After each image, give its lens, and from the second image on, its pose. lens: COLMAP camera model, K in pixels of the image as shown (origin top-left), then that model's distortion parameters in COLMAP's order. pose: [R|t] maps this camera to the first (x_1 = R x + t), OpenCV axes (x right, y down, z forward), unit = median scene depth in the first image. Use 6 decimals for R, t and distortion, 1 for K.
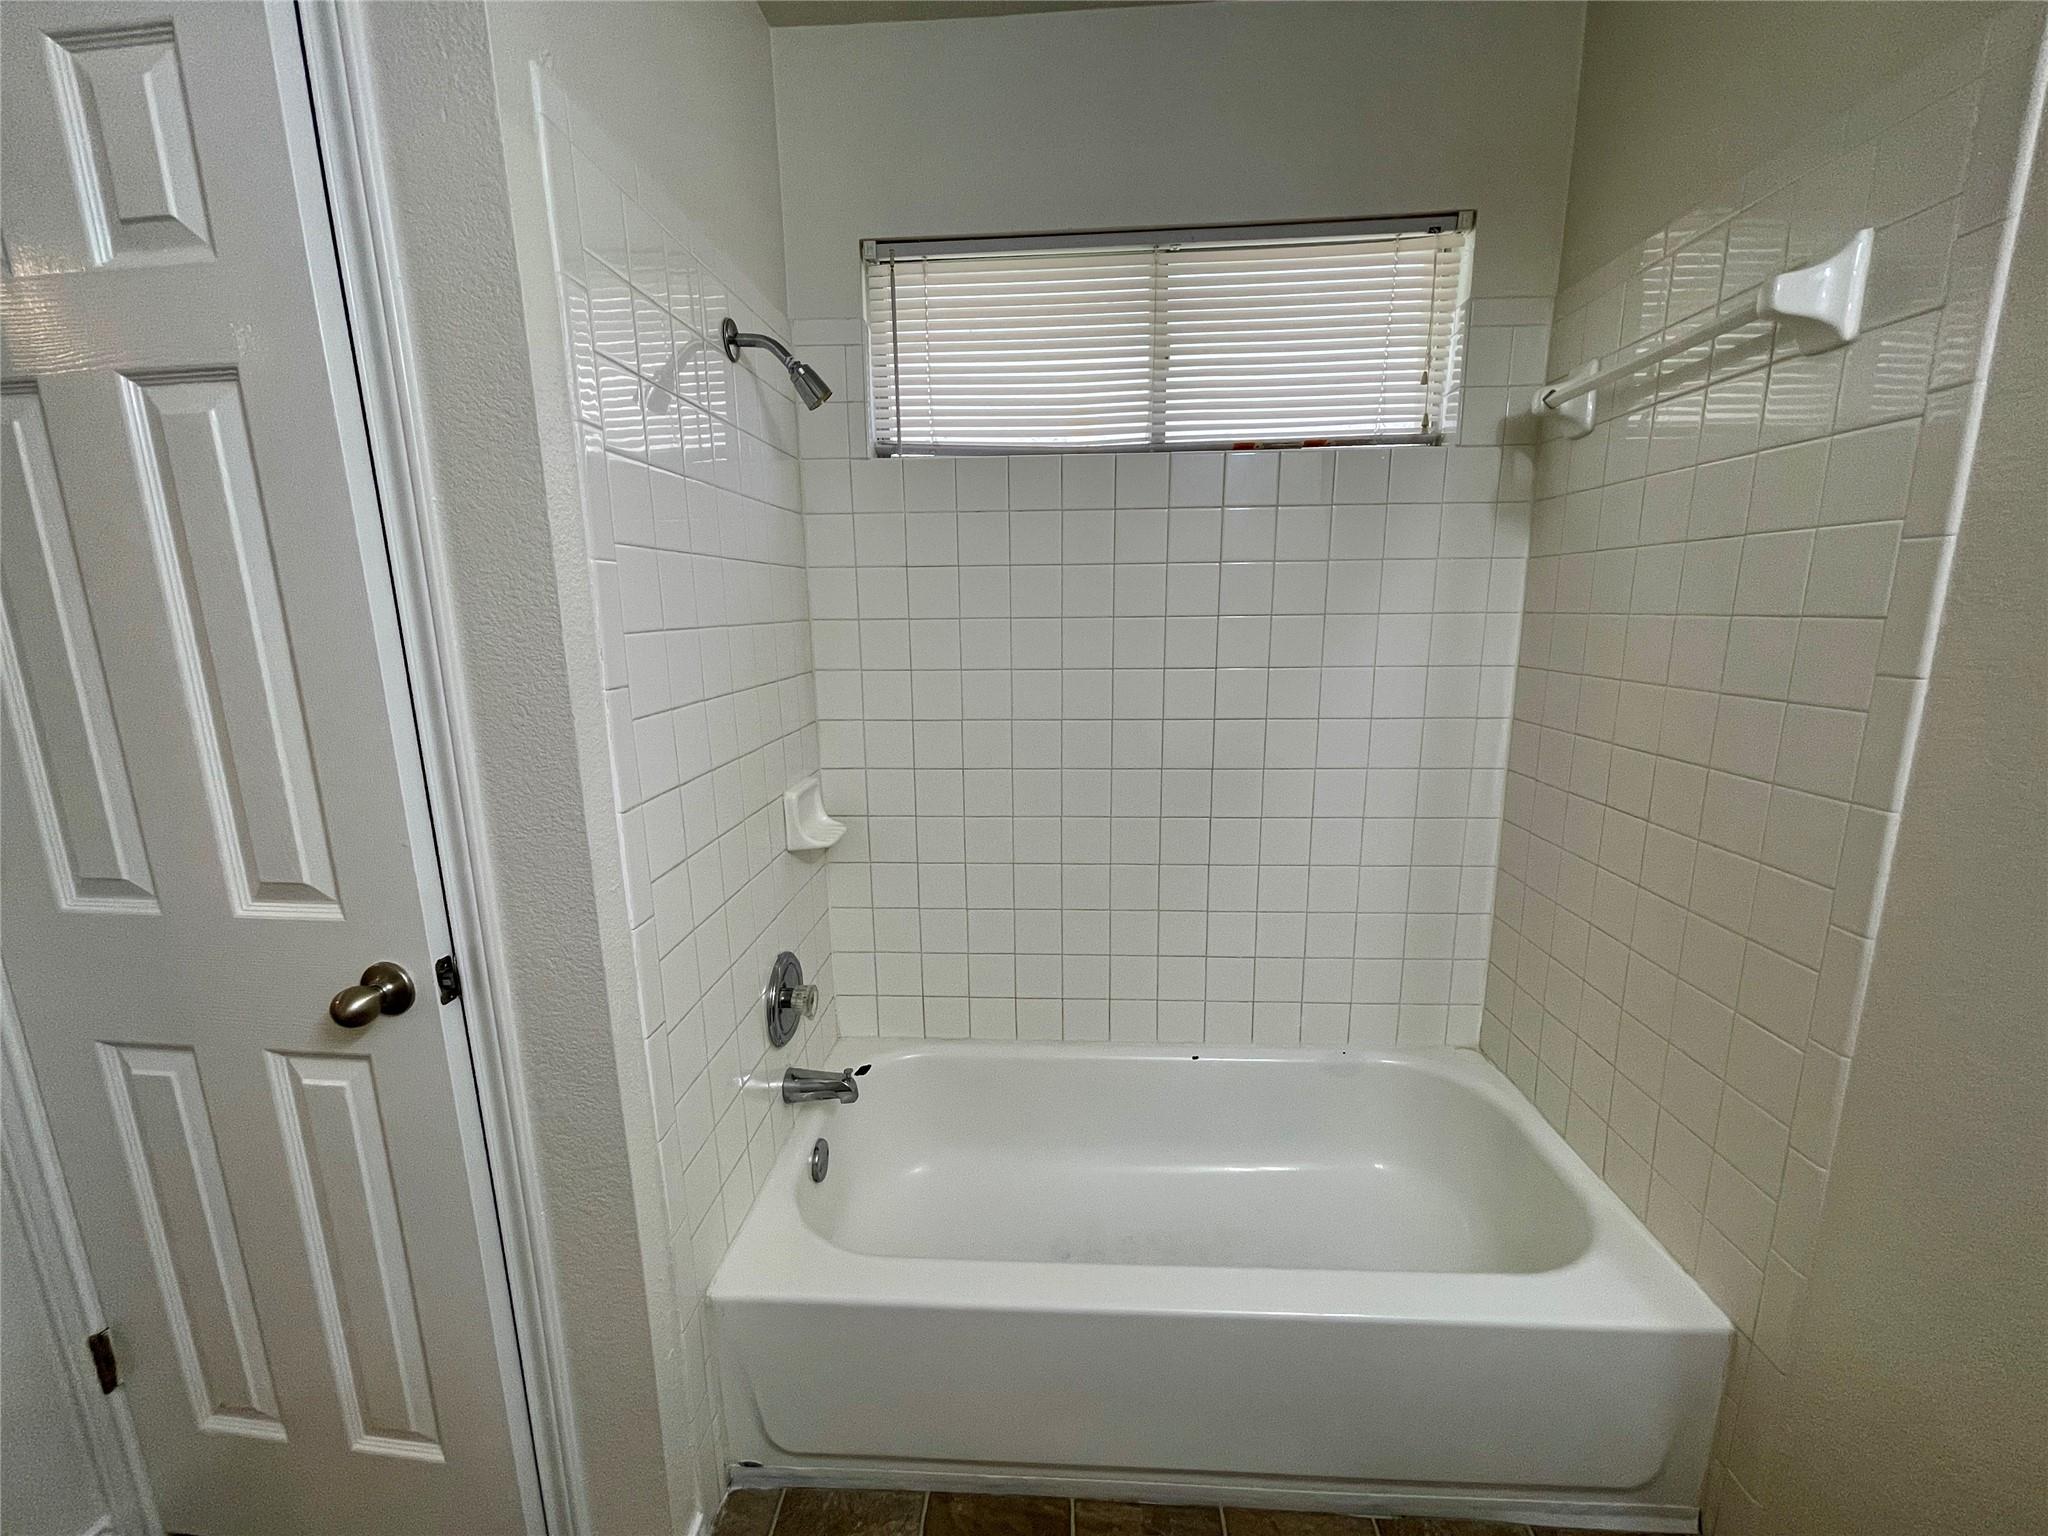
lens RADIAL K [[824.4, 0, 1024.4], [0, 824.4, 771.4], [0, 0, 1]] dist [-0.002976, 0.001912]
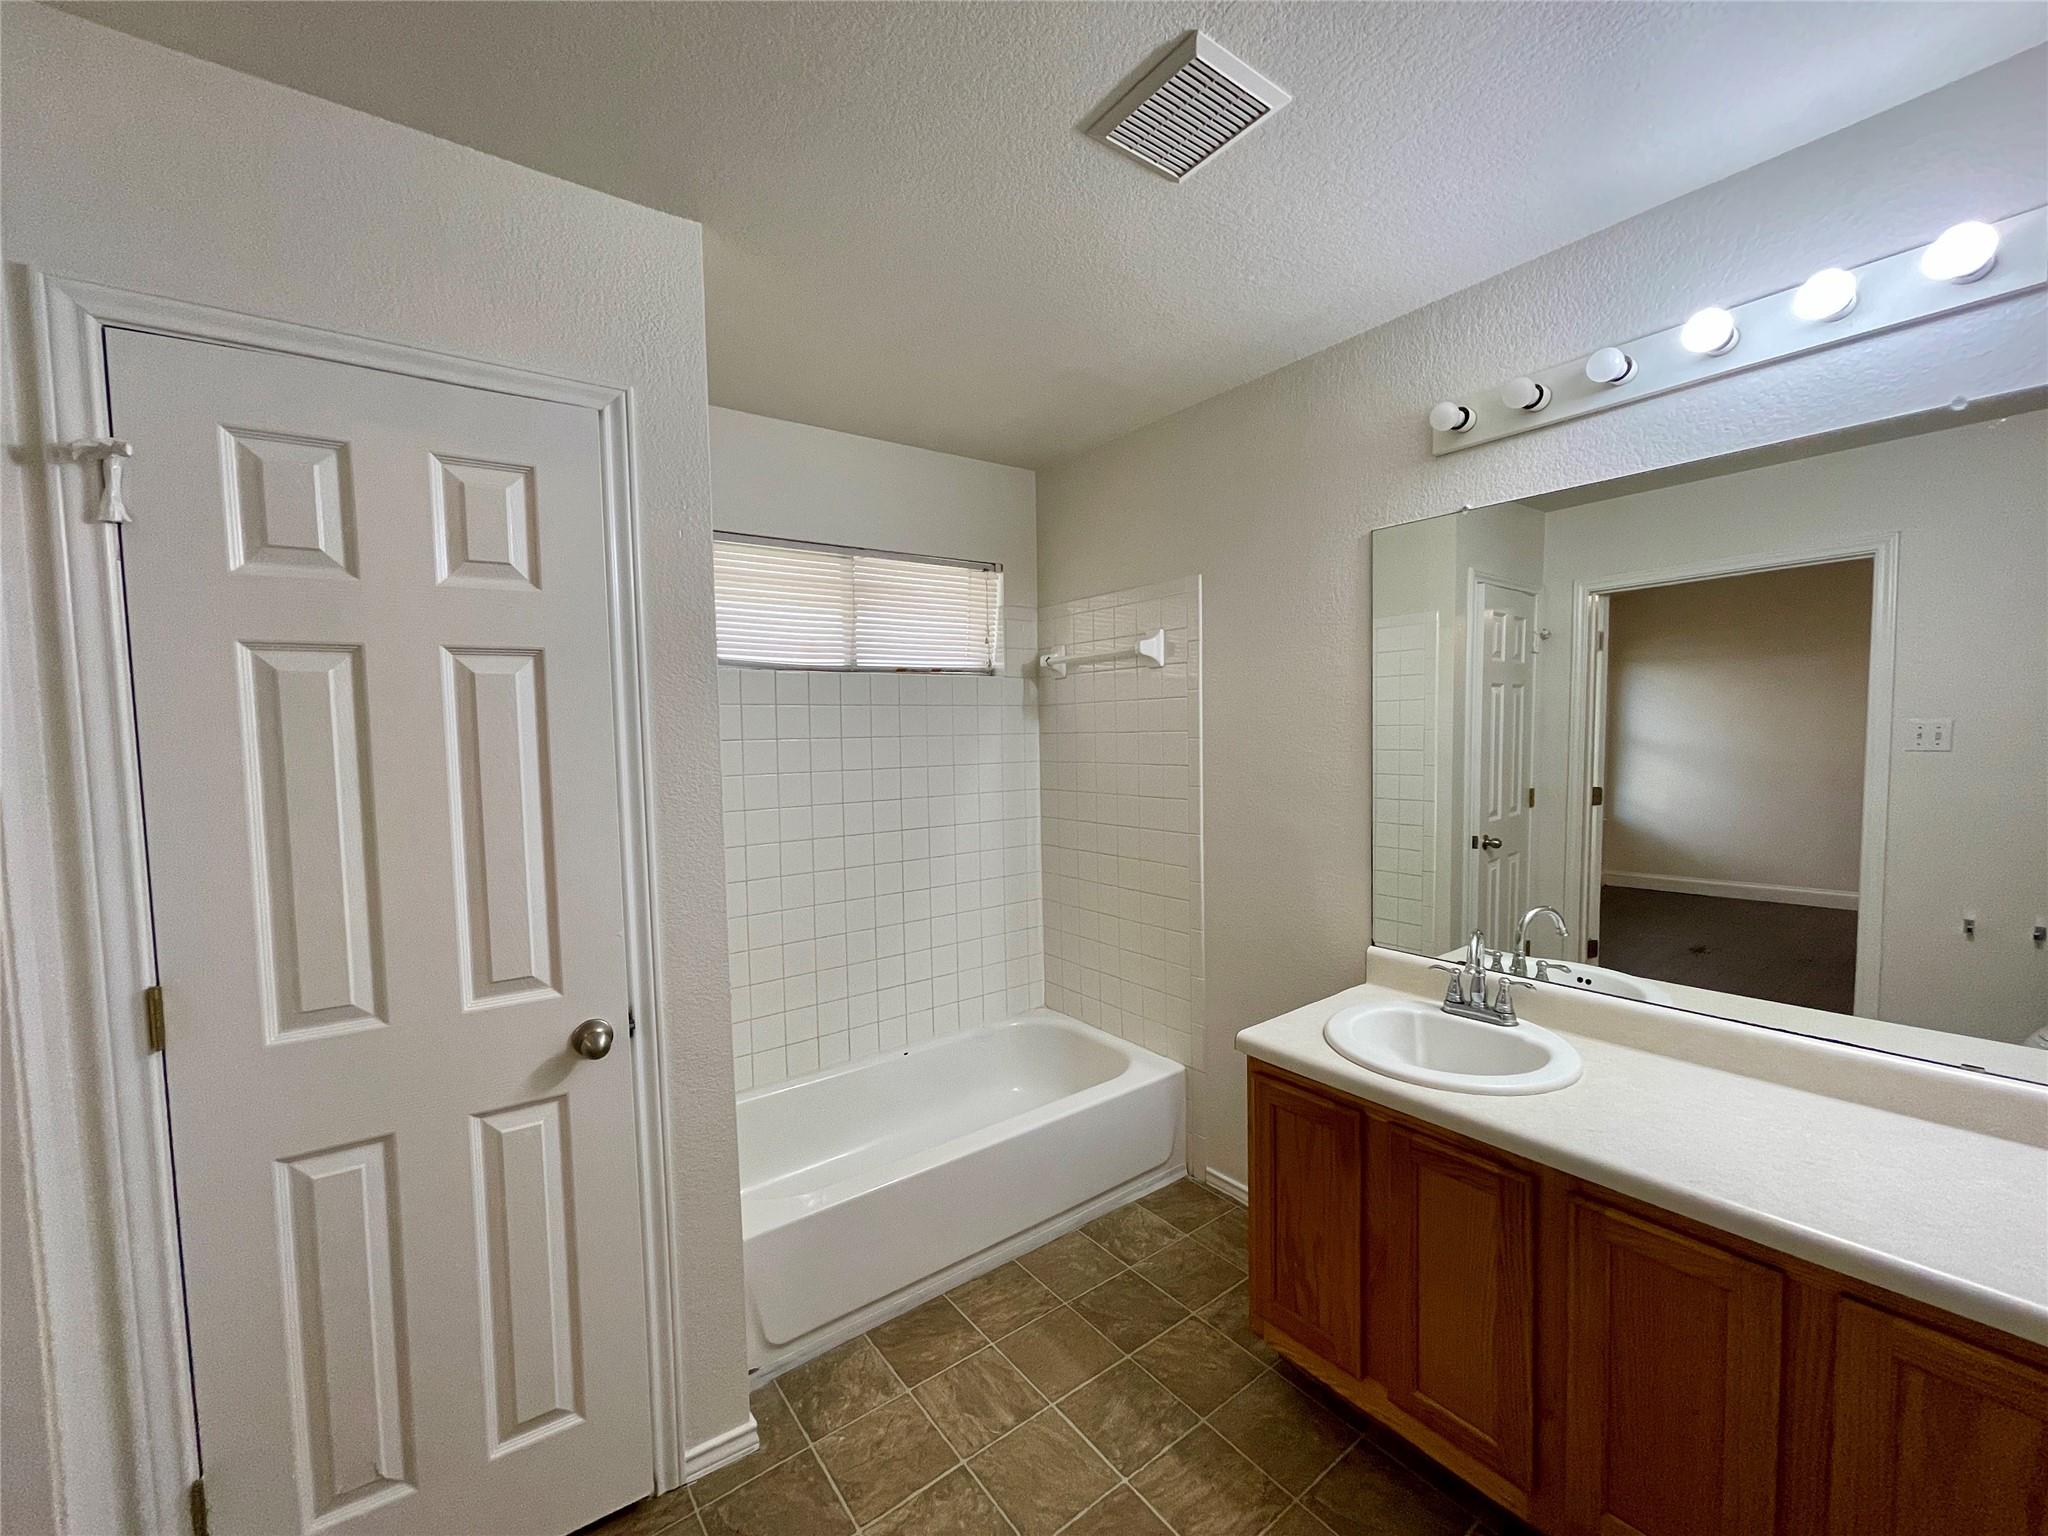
lens RADIAL K [[824.4, 0, 1022.5], [0, 824.4, 772.0], [0, 0, 1]] dist [-0.002976, 0.001912]
pose [[0.765820, -0.035329, 0.642084, -0.692634], [0.135783, 0.984861, -0.107760, 0.033509], [-0.628556, 0.169709, 0.759023, -0.446460]]
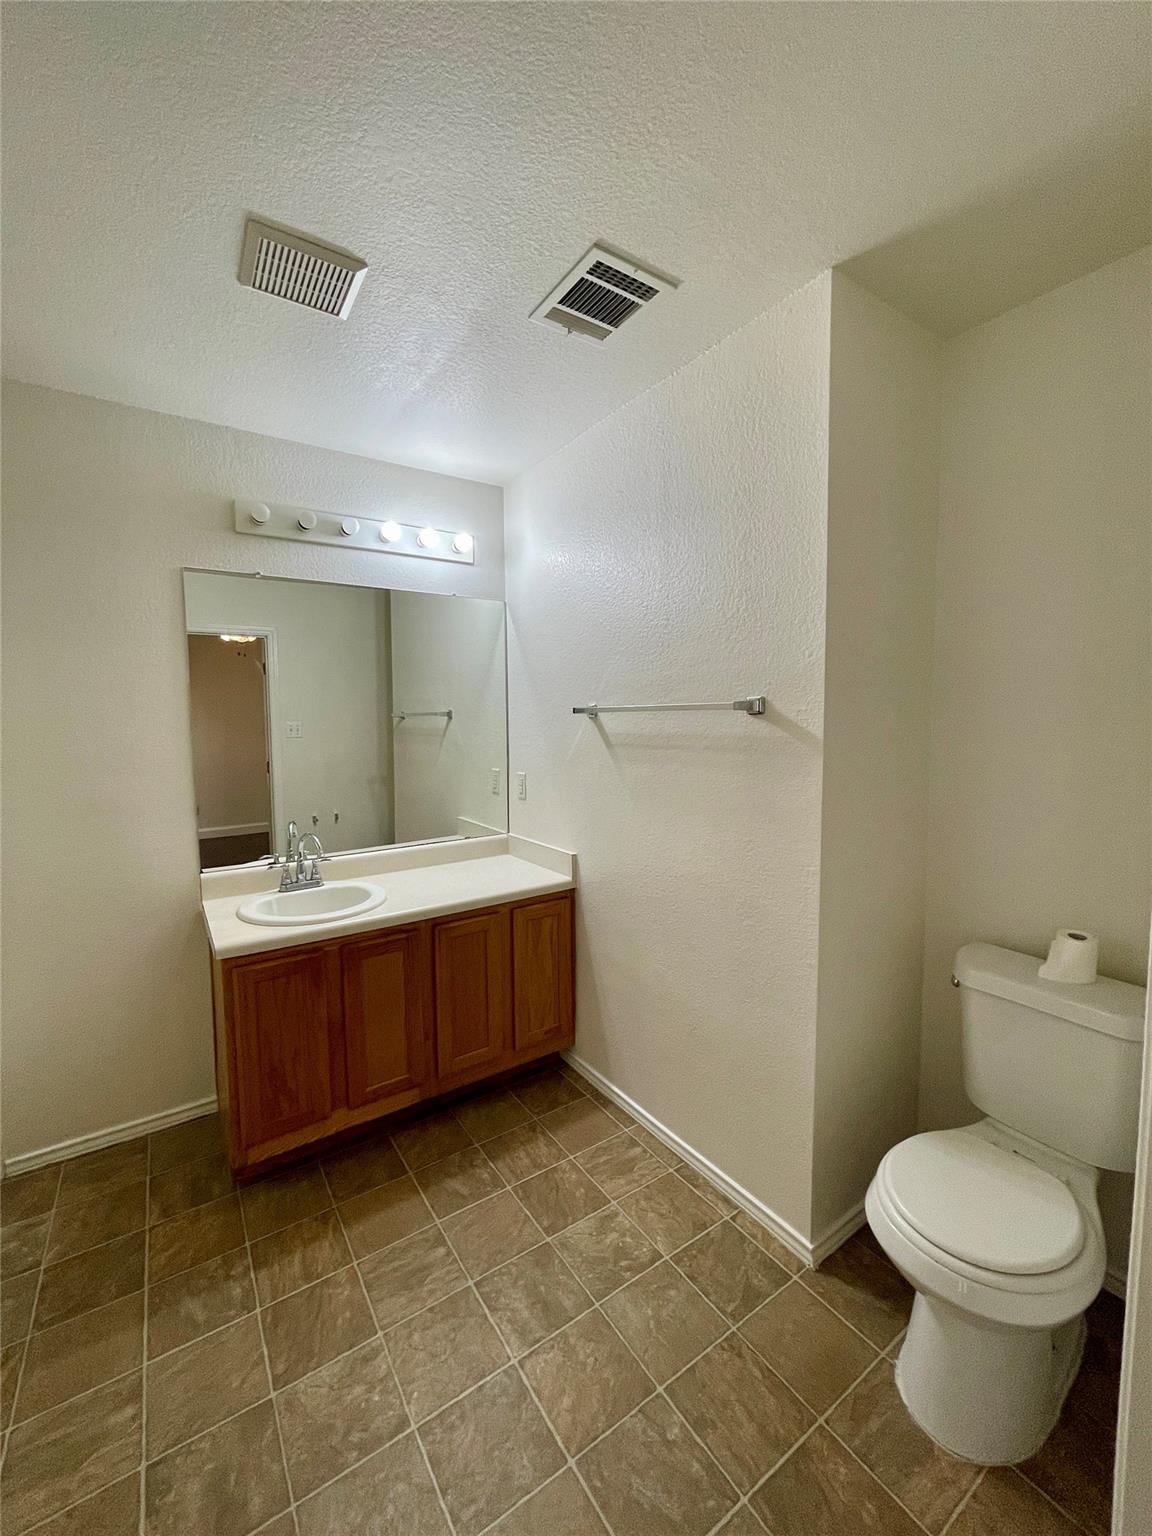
lens RADIAL K [[618.3, 0, 581.0], [0, 618.3, 766.2], [0, 0, 1]] dist [-0.002976, 0.001912]
pose [[-0.608301, -0.035009, 0.792934, -0.987670], [0.179241, 0.967160, 0.180206, -0.079863], [-0.773203, 0.251746, -0.582049, 0.341127]]
